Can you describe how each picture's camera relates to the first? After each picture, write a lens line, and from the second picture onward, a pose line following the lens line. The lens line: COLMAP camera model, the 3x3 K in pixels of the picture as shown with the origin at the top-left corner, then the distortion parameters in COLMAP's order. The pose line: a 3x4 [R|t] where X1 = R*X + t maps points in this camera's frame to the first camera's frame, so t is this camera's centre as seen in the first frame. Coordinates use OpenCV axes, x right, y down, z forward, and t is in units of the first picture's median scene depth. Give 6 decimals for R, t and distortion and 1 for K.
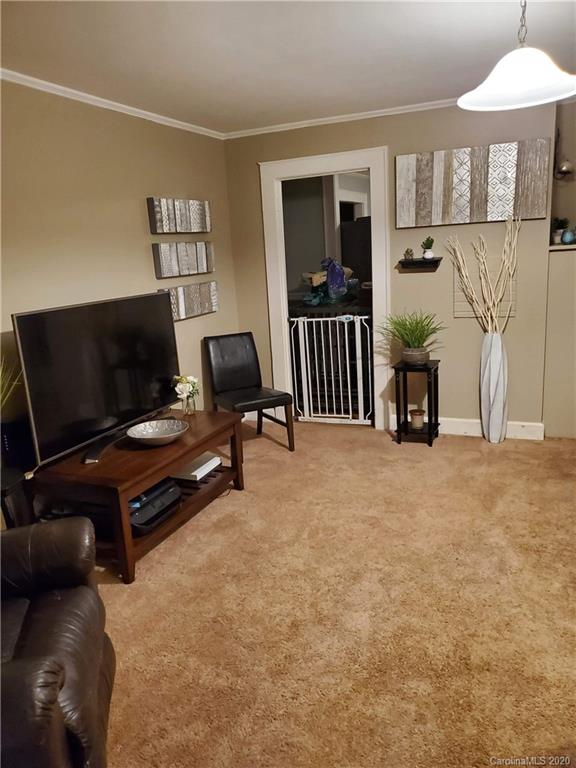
lens RADIAL K [[592.9, 0, 281.6], [0, 592.9, 382.5], [0, 0, 1]] dist [0.019983, -0.010717]
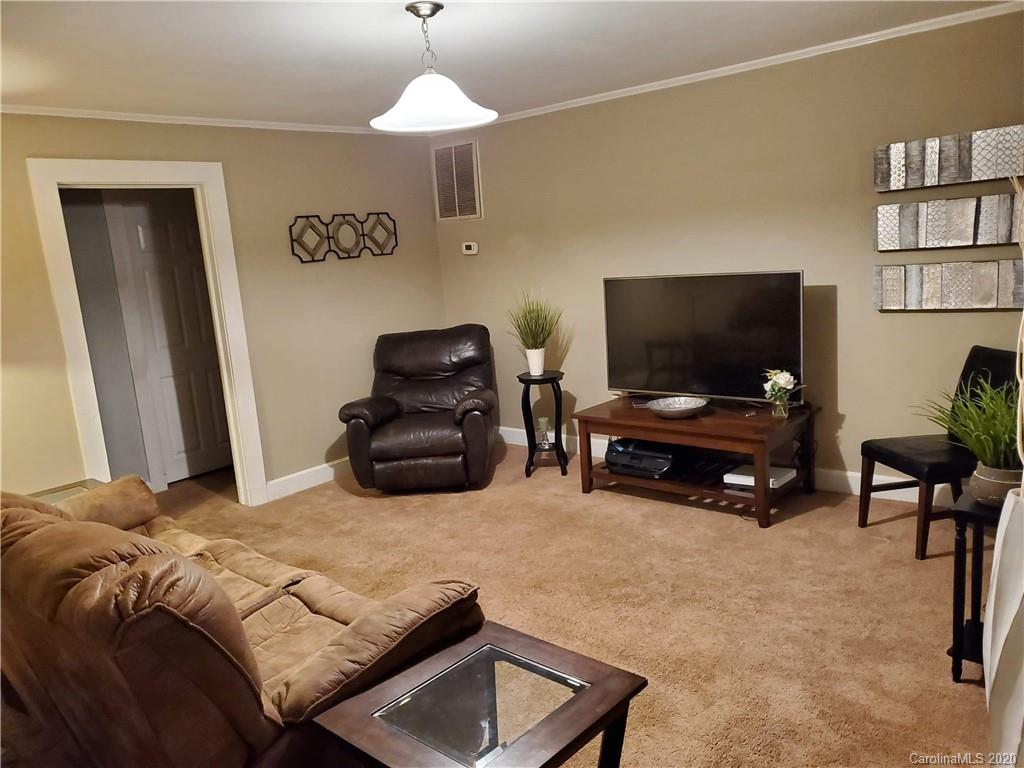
lens RADIAL K [[790.6, 0, 511.8], [0, 790.6, 390.4], [0, 0, 1]] dist [0.019983, -0.010717]
pose [[-0.285455, 0.254686, -0.923932, 0.896375], [-0.120953, 0.946762, 0.298348, -0.251147], [0.950729, 0.196918, -0.239453, 0.827556]]
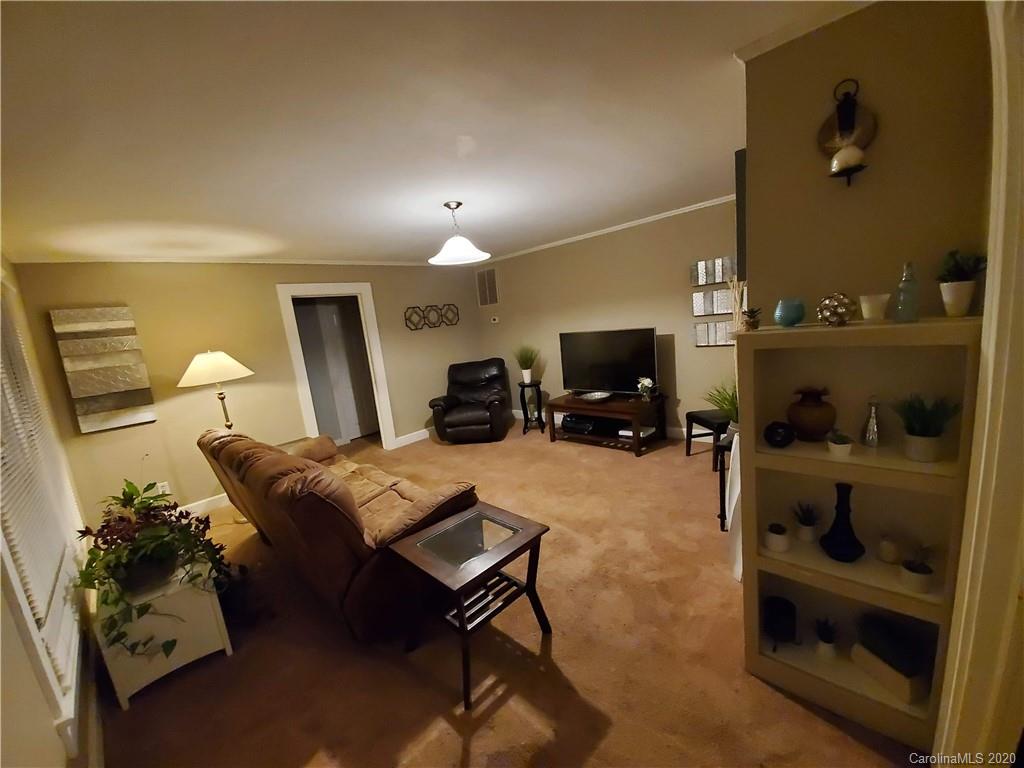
lens RADIAL K [[401.1, 0, 510.5], [0, 401.1, 390.5], [0, 0, 1]] dist [-0.002394, -0.010243]
pose [[-0.328324, 0.256673, -0.909023, 0.898636], [-0.086319, 0.950192, 0.299474, -0.257969], [0.940613, 0.176791, -0.289815, 0.884543]]
